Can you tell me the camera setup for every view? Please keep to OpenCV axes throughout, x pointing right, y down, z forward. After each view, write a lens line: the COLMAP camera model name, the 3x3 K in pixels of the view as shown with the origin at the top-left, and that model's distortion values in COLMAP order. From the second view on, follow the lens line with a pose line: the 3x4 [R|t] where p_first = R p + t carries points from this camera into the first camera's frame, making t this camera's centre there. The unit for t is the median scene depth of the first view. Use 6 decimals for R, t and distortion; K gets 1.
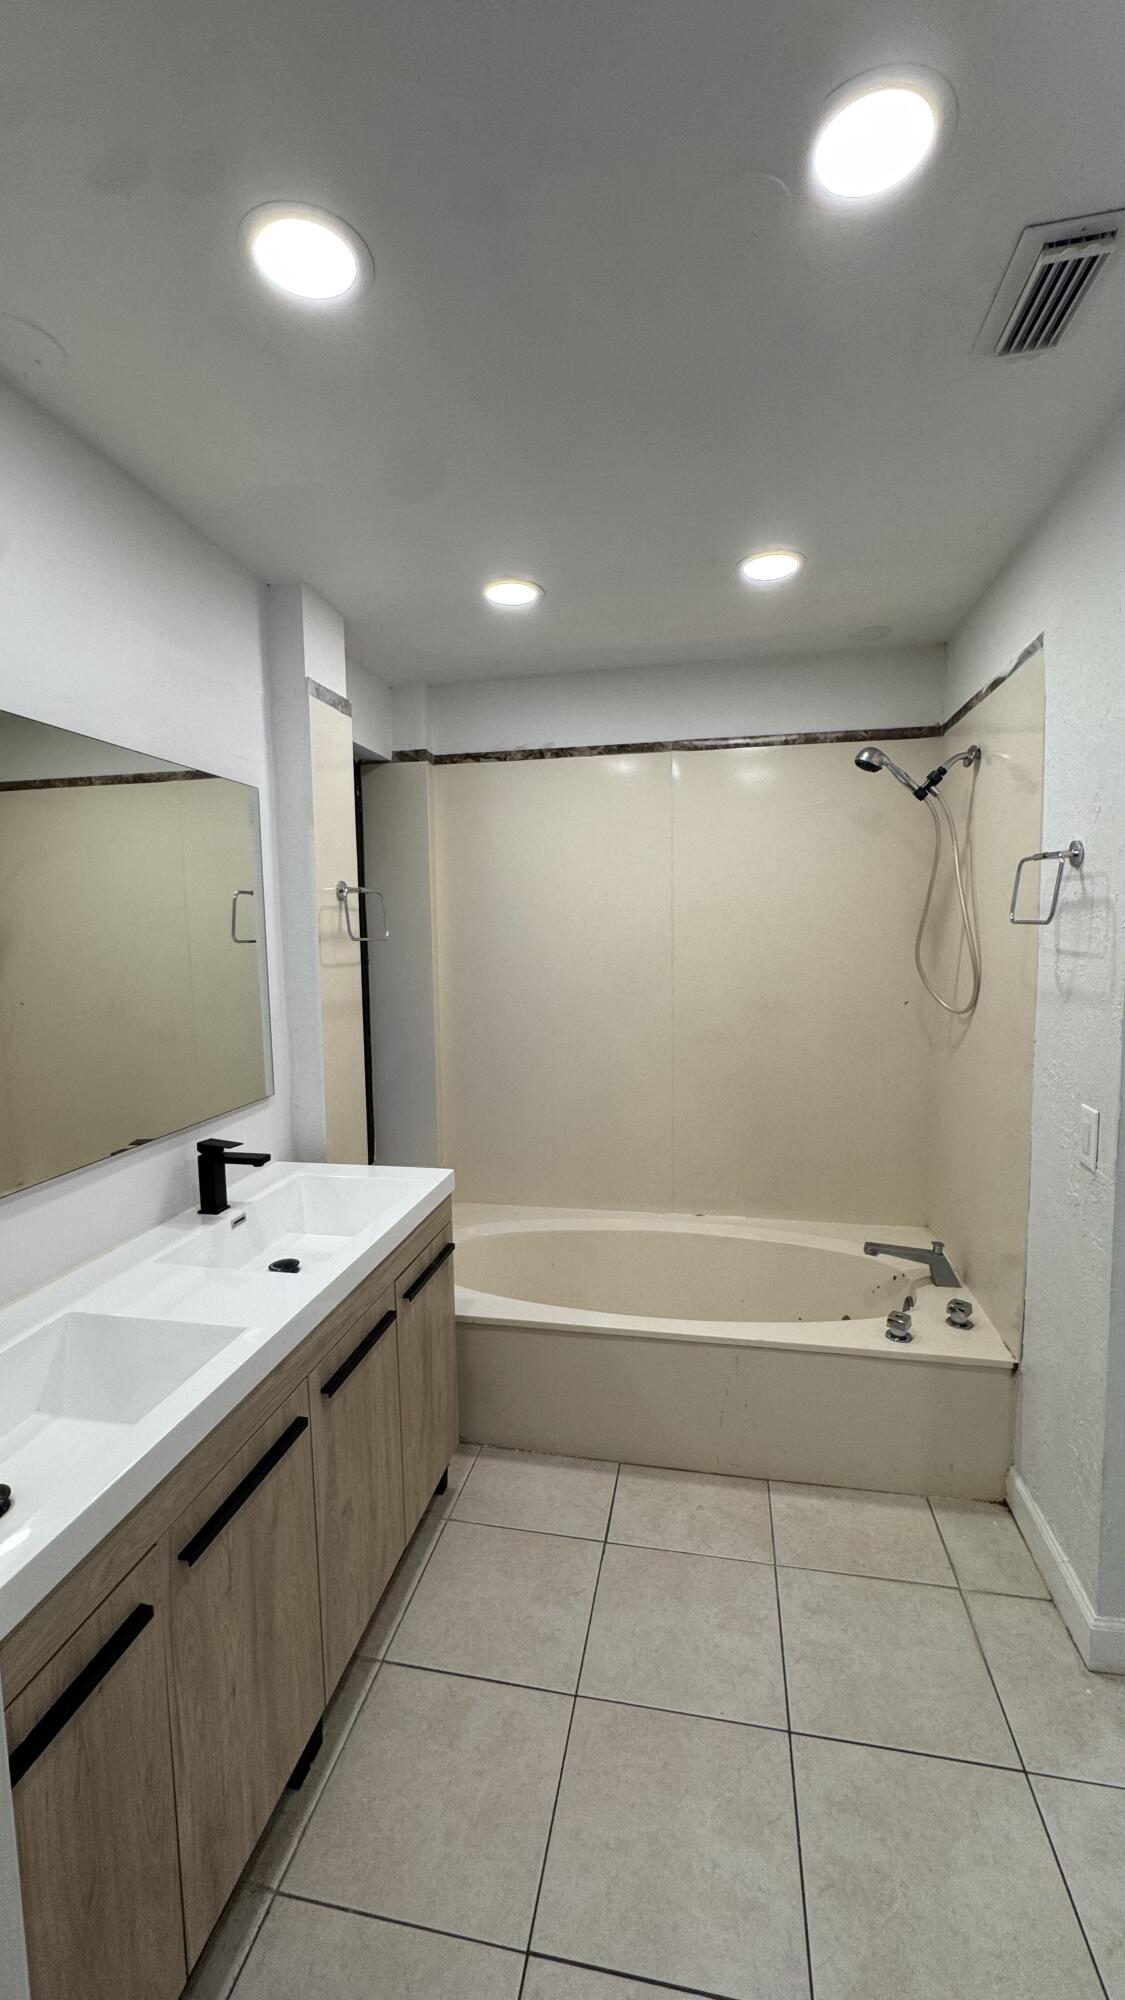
lens RADIAL K [[804.0, 0, 564.5], [0, 804.0, 998.3], [0, 0, 1]] dist [-0.005645, 0.000325]
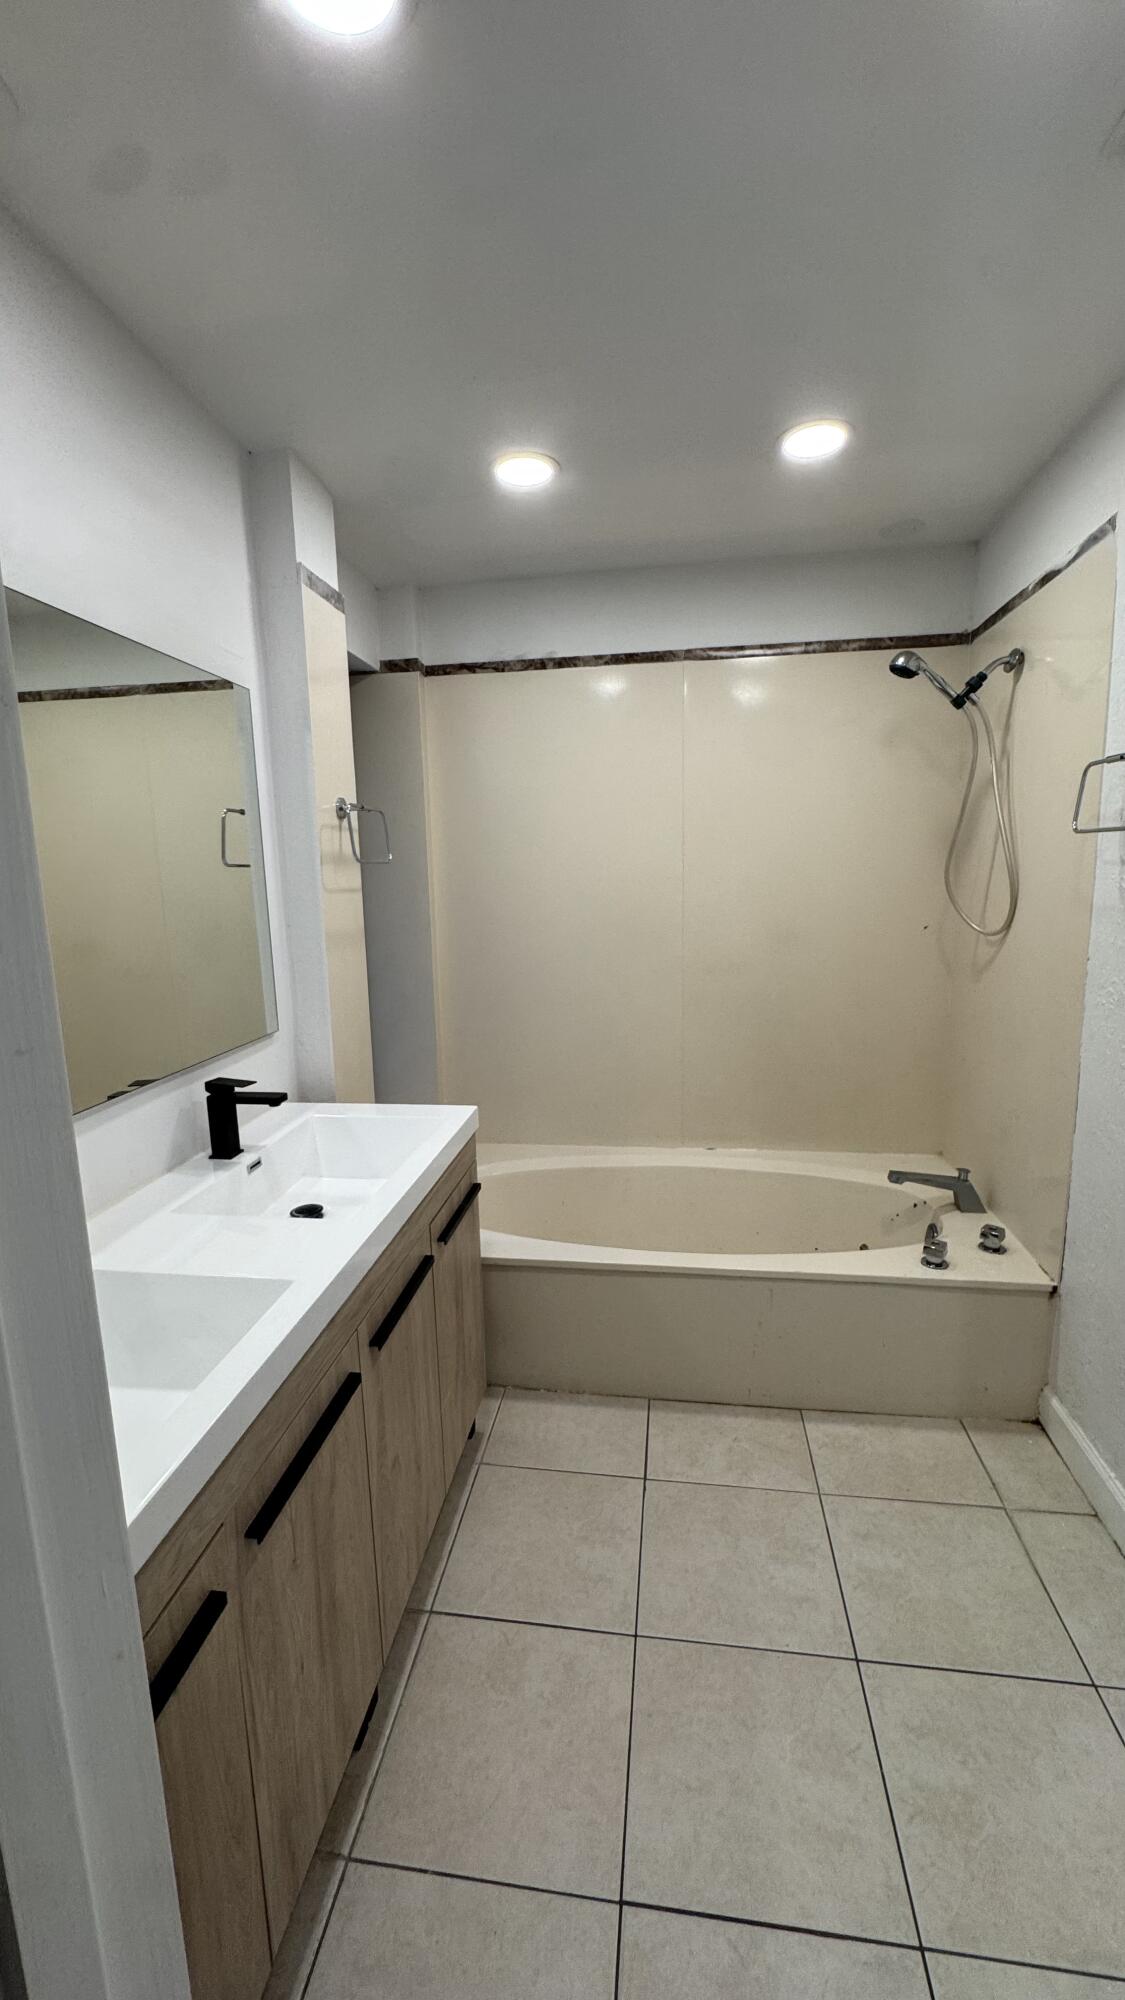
lens RADIAL K [[804.0, 0, 564.5], [0, 804.0, 998.3], [0, 0, 1]] dist [-0.005645, 0.000325]
pose [[0.998572, -0.017044, 0.050637, -0.086552], [0.013430, 0.997396, 0.070862, 0.023605], [-0.051713, -0.070081, 0.996200, 0.072340]]
